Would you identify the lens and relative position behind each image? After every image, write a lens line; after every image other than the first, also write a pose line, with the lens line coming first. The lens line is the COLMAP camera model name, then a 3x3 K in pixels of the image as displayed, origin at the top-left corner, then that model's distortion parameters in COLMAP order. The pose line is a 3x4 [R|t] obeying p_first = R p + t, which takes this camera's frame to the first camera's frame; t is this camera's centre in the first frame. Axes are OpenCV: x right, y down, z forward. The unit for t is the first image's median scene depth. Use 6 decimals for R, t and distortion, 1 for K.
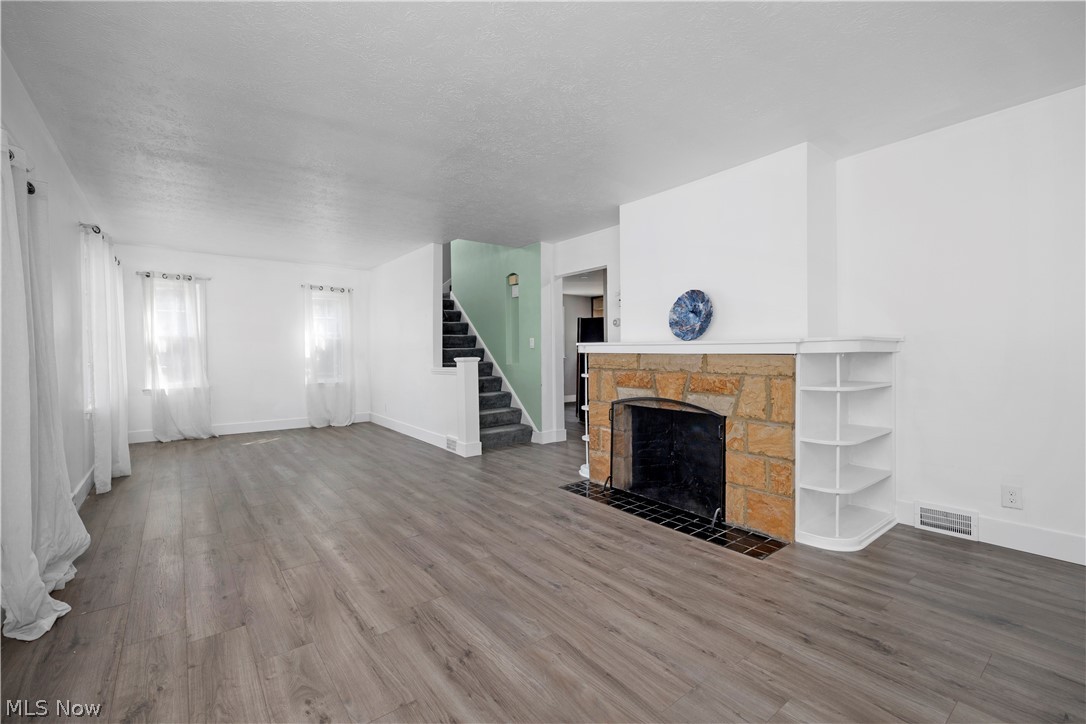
lens RADIAL K [[450.8, 0, 548.4], [0, 450.8, 365.7], [0, 0, 1]] dist [0.000838, 0.000066]
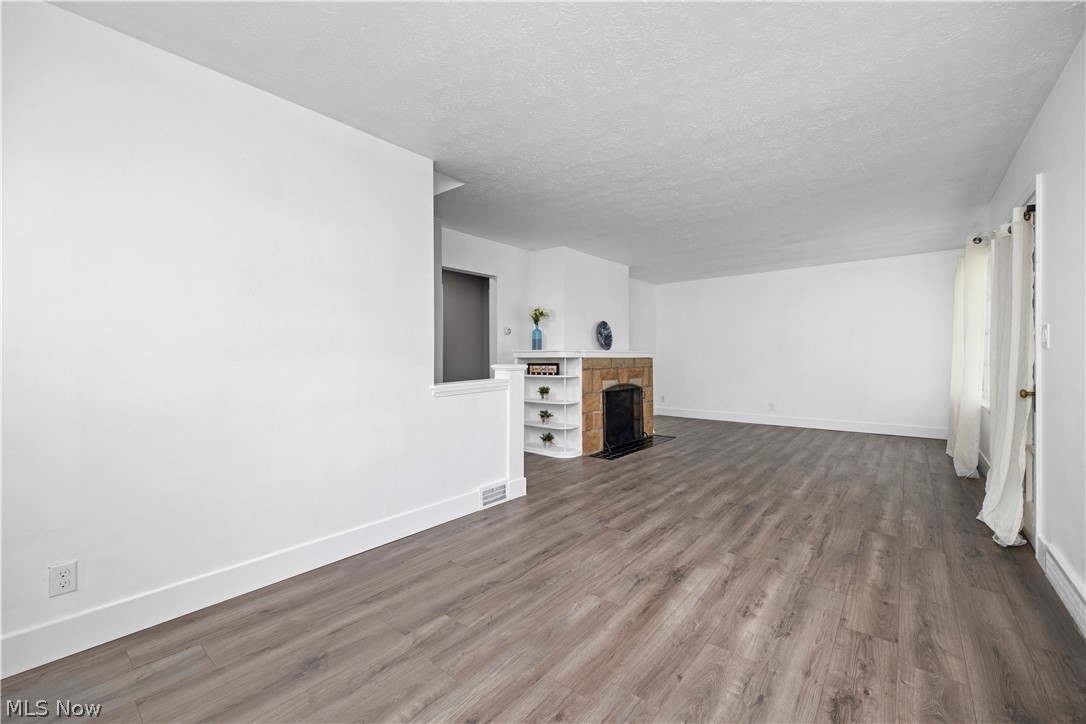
lens RADIAL K [[450.8, 0, 521.9], [0, 450.8, 367.5], [0, 0, 1]] dist [0.000838, 0.000066]
pose [[-0.173439, -0.022784, 0.984581, -1.526790], [0.035406, 0.998942, 0.029354, -0.059521], [-0.984208, 0.039952, -0.172448, 1.846227]]
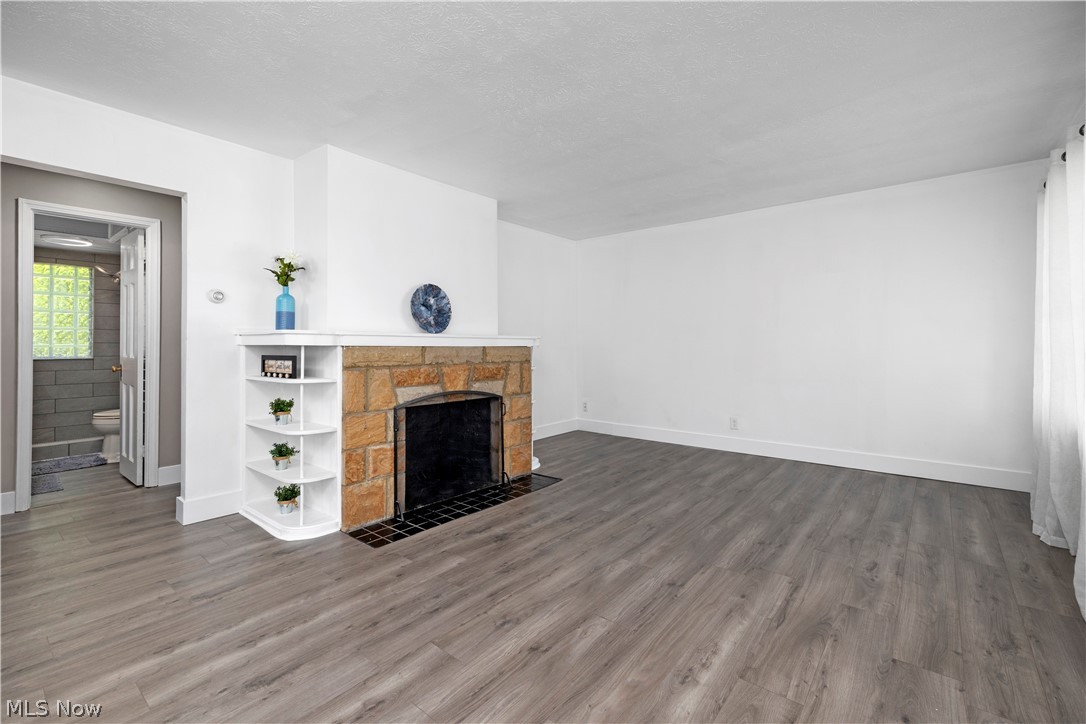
lens RADIAL K [[479.8, 0, 525.7], [0, 479.8, 344.3], [0, 0, 1]] dist [0.014778, -0.002618]
pose [[-0.180924, 0.005252, 0.983483, -0.899593], [0.032381, 0.999475, 0.000620, -0.029461], [-0.982964, 0.031958, -0.180999, 1.131897]]
